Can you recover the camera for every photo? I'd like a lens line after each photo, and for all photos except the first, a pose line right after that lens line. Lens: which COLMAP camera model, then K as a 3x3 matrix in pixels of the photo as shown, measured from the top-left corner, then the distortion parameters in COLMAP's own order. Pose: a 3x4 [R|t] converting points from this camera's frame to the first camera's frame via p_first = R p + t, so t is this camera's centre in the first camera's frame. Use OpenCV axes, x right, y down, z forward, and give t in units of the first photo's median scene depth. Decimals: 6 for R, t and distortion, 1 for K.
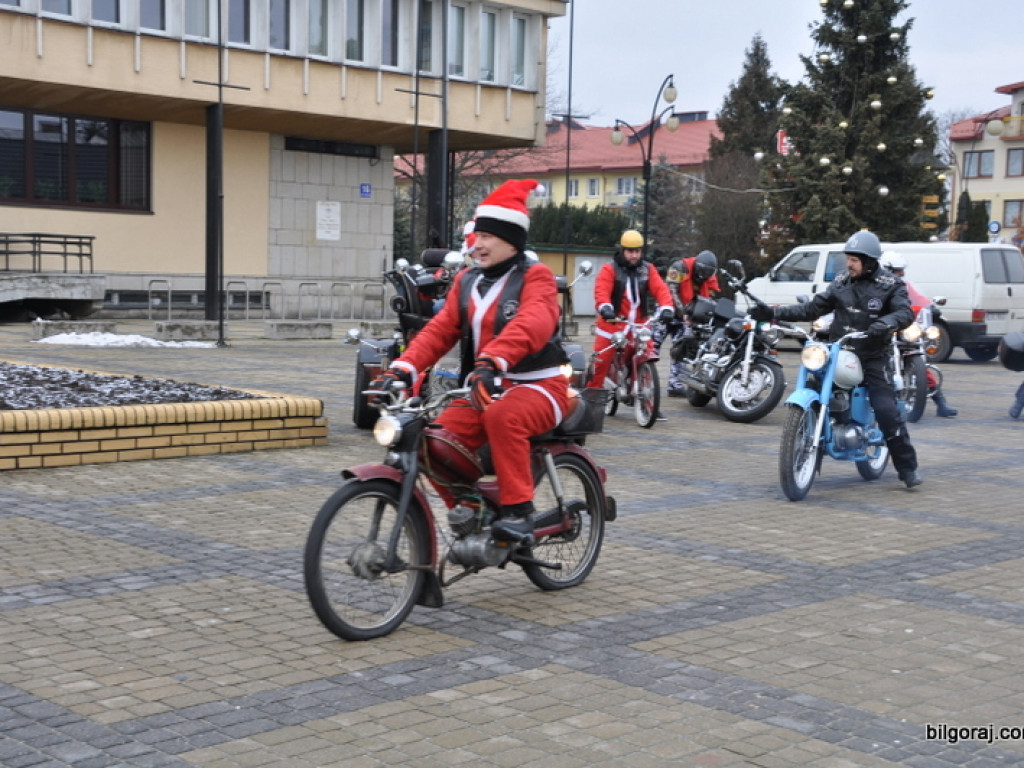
lens RADIAL K [[1639.9, 0, 507.6], [0, 1639.9, 371.5], [0, 0, 1]] dist [0.204135, 0.145387]
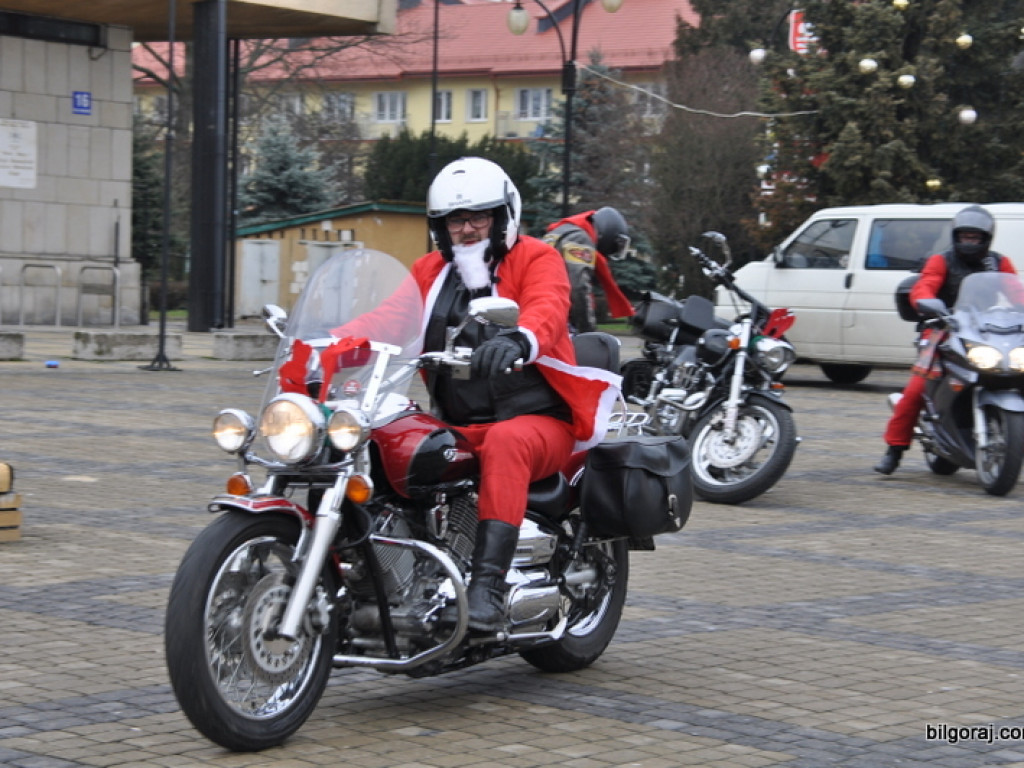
lens RADIAL K [[2715.7, 0, 512.0], [0, 2715.7, 384.0], [0, 0, 1]] dist [0.522908, 1.855302]
pose [[0.997934, 0.005066, 0.064040, 0.002267], [-0.004336, 0.999924, -0.011530, -0.001264], [-0.064094, 0.011228, 0.997881, 0.027714]]
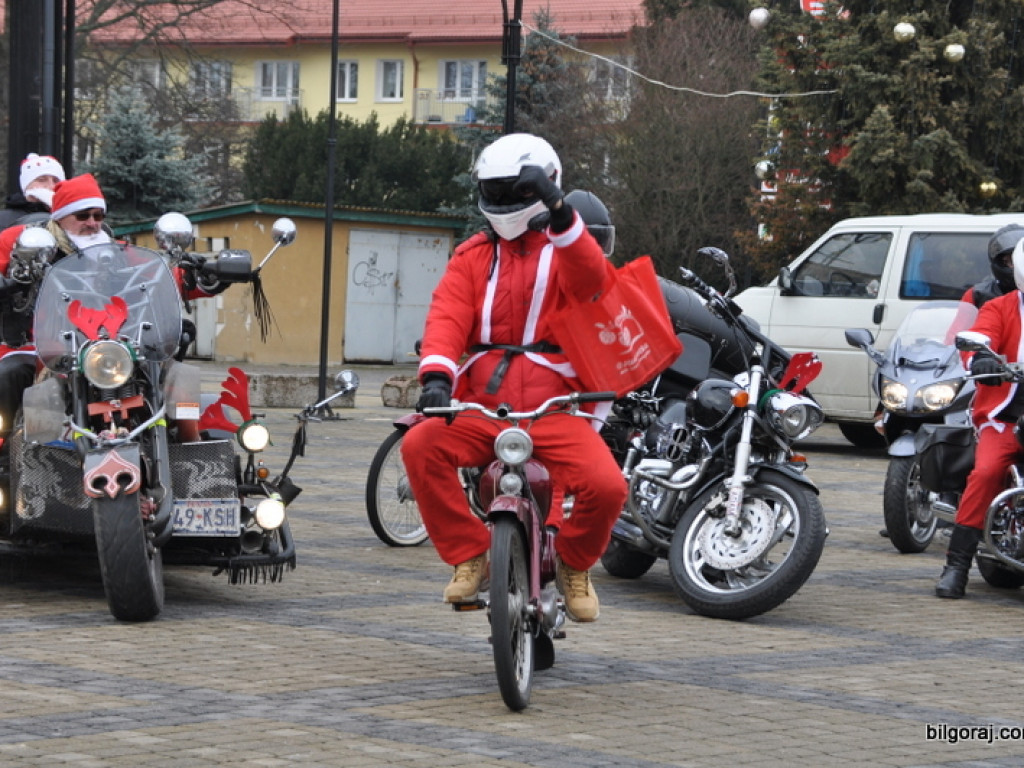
lens RADIAL K [[3204.7, 0, 511.6], [0, 3204.7, 399.7], [0, 0, 1]] dist [0.872613, 1.480188]
pose [[0.995733, 0.016991, 0.090708, 0.006051], [-0.015307, 0.999698, -0.019223, -0.007740], [-0.091008, 0.017752, 0.995692, 0.123550]]
